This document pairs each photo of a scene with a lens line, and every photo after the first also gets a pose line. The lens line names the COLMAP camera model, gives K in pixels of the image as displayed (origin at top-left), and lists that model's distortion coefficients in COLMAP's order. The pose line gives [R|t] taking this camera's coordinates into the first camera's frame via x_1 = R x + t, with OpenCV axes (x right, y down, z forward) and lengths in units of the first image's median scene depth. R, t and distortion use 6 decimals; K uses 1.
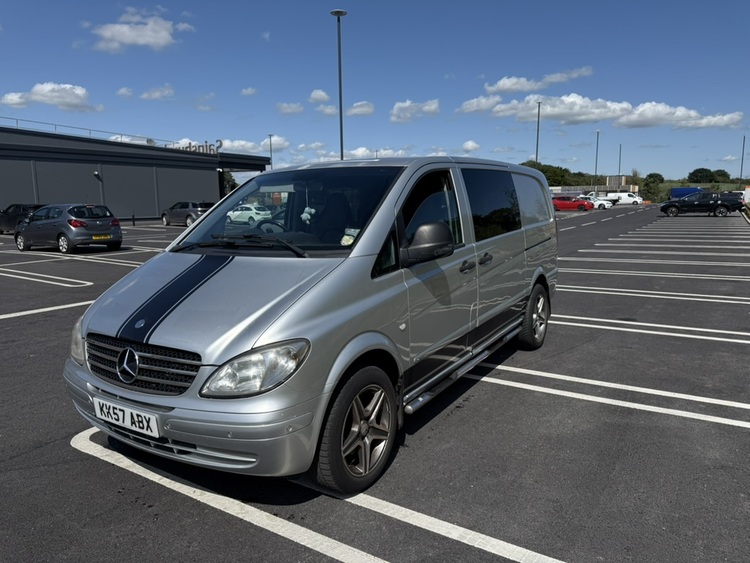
lens RADIAL K [[535.4, 0, 375.0], [0, 535.4, 281.5], [0, 0, 1]] dist [-0.003412, -0.005447]
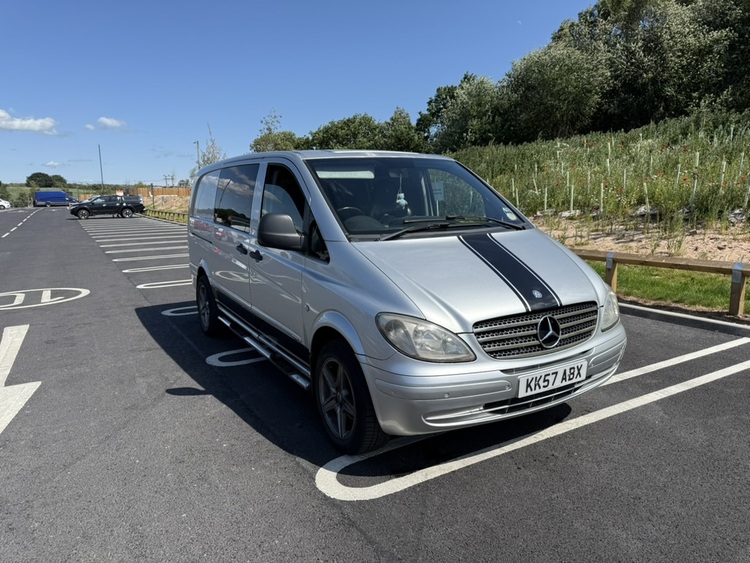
lens RADIAL K [[535.4, 0, 375.0], [0, 535.4, 281.5], [0, 0, 1]] dist [-0.003412, -0.005447]
pose [[0.439429, -0.126027, 0.889393, -0.123635], [0.133512, 0.988275, 0.074073, -0.005557], [-0.888300, 0.086195, 0.451103, 0.064385]]
